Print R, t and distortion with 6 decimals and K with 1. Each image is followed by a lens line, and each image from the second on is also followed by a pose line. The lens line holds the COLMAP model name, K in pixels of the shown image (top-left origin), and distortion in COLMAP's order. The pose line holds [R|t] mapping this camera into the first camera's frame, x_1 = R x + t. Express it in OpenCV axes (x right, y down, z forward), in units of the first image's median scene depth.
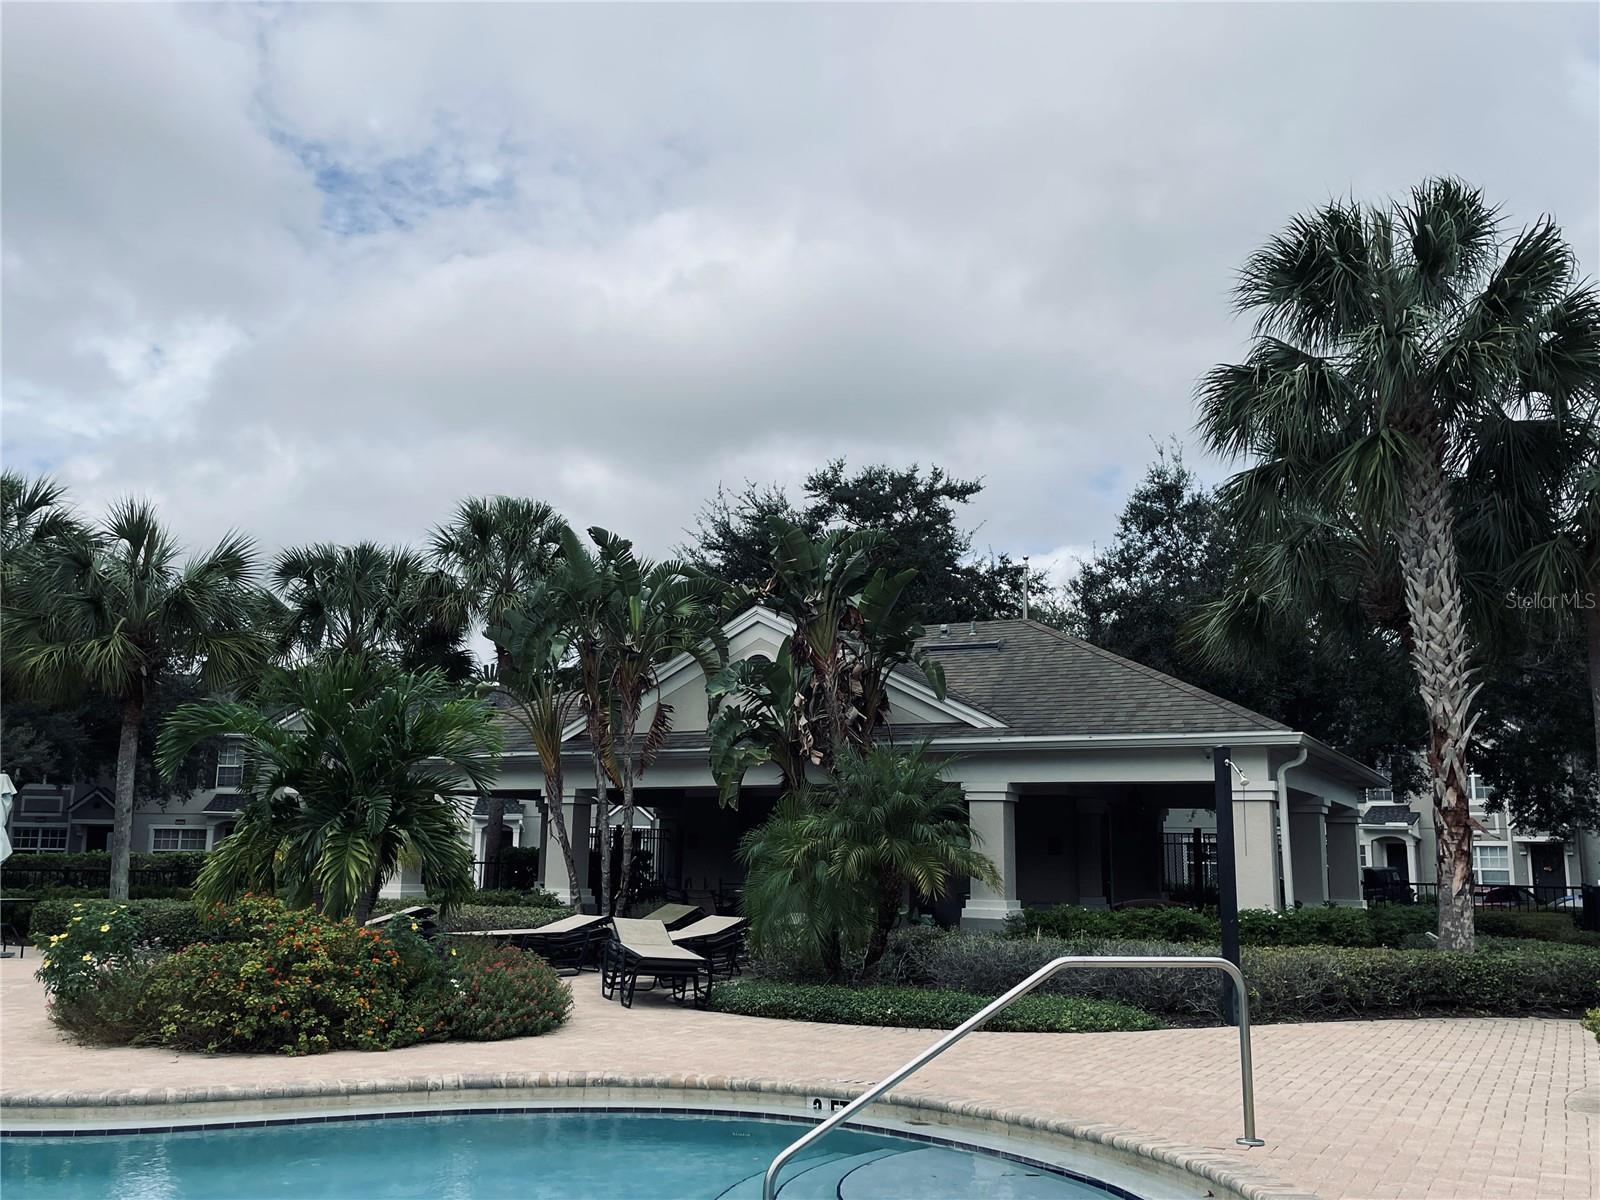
lens RADIAL K [[1407.2, 0, 800.0], [0, 1407.2, 600.0], [0, 0, 1]] dist [0.101897, -0.155310]
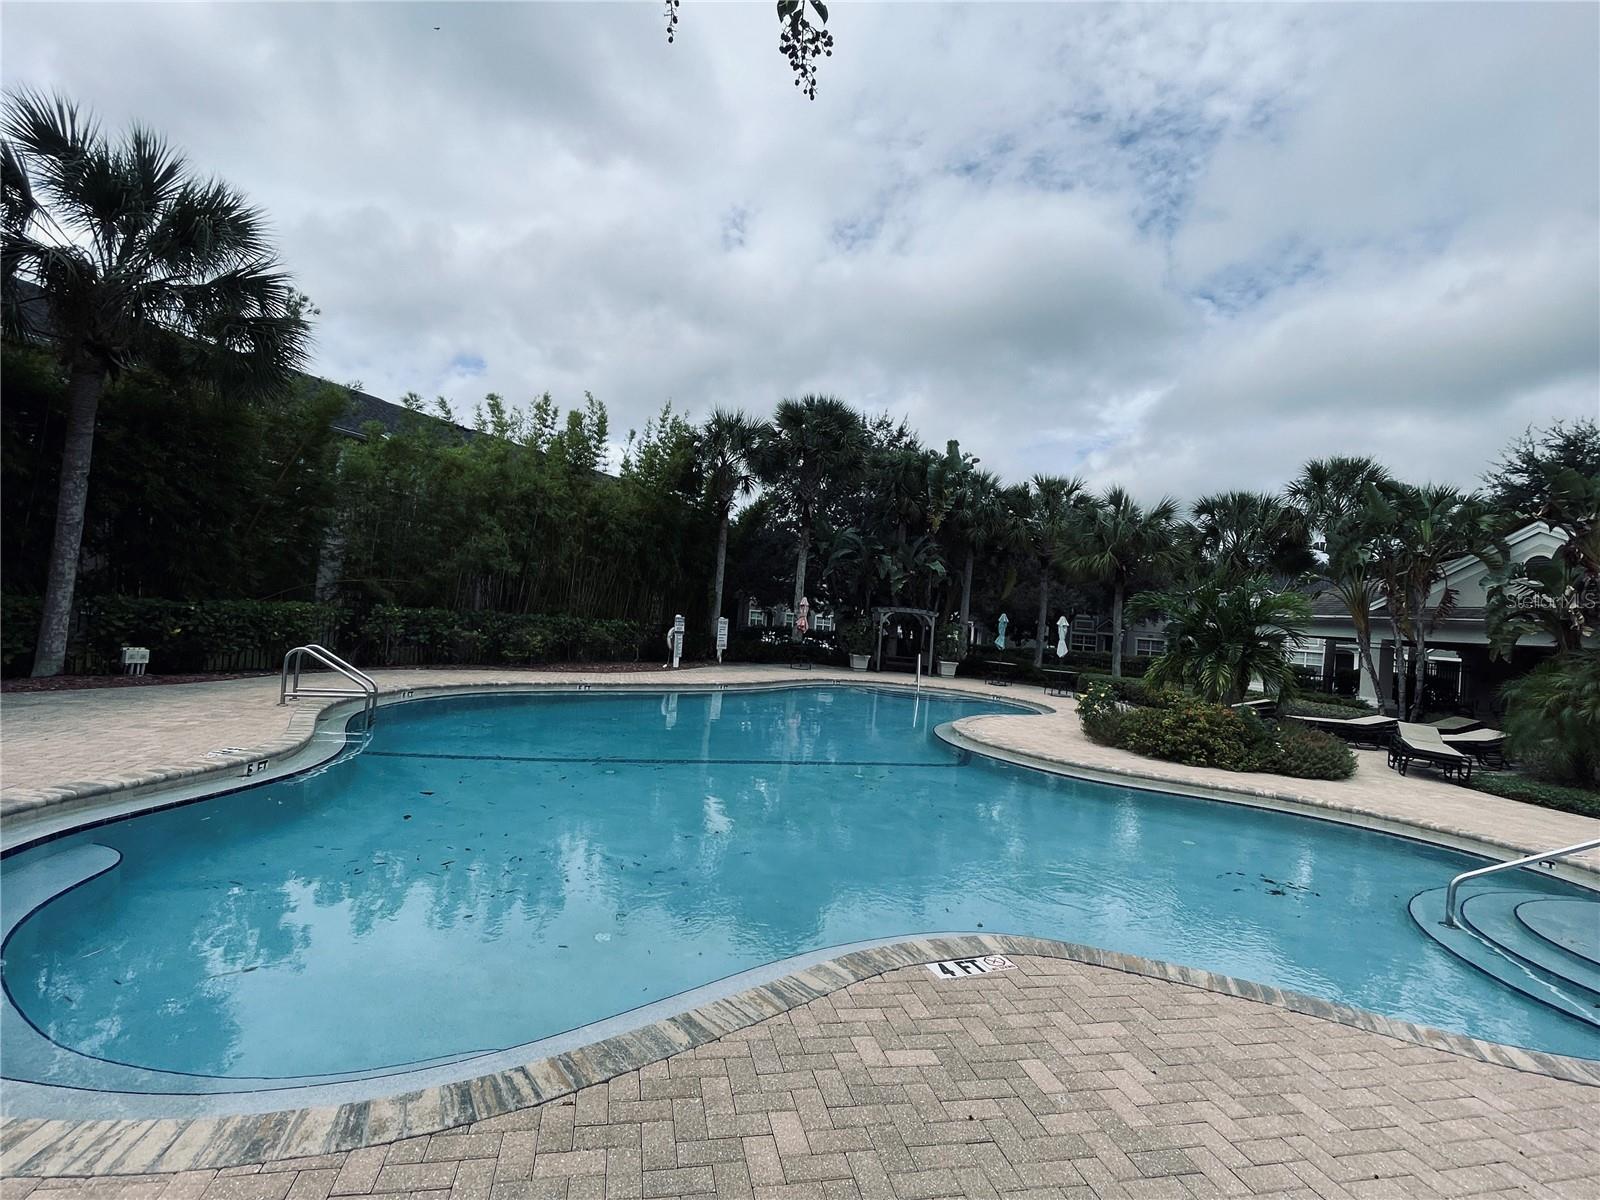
lens RADIAL K [[742.1, 0, 800.0], [0, 742.1, 600.0], [0, 0, 1]] dist [-0.000010, 0.007559]
pose [[0.657528, 0.018351, -0.753207, 0.056010], [0.067063, 0.994310, 0.082769, -0.033556], [0.750440, -0.104936, 0.652556, -0.076256]]
